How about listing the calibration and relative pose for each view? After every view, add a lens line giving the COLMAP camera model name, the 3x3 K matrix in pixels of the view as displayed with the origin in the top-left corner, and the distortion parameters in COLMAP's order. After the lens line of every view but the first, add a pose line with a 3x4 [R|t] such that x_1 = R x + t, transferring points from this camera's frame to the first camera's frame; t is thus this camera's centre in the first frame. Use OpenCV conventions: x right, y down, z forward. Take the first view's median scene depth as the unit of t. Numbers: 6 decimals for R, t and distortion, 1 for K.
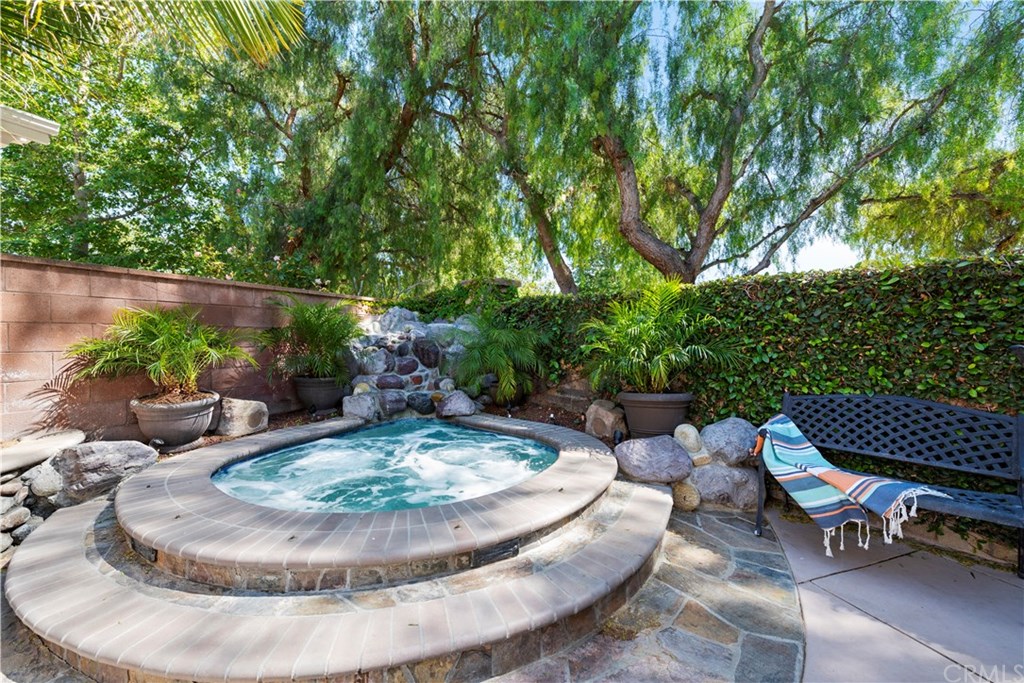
lens RADIAL K [[400.4, 0, 508.7], [0, 400.4, 342.9], [0, 0, 1]] dist [0.018253, -0.004665]
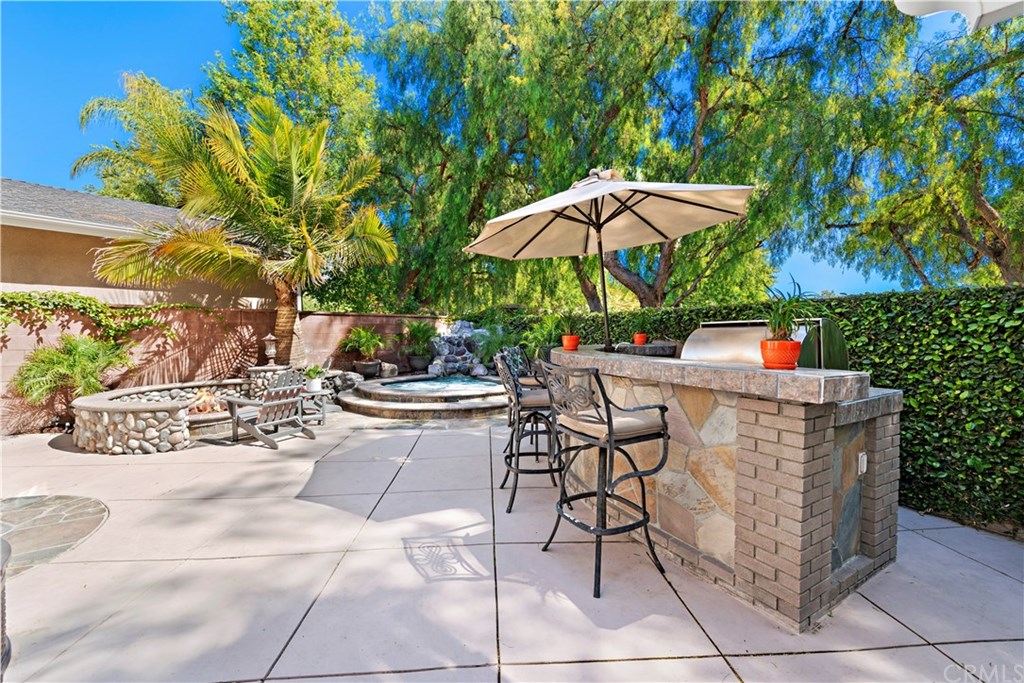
lens RADIAL K [[397.7, 0, 506.5], [0, 397.7, 335.3], [0, 0, 1]] dist [0.000159, 0.000003]
pose [[0.961230, 0.003456, -0.275725, 0.837951], [-0.004693, 0.999982, -0.003827, -0.028761], [0.275707, 0.004972, 0.961229, -1.360543]]
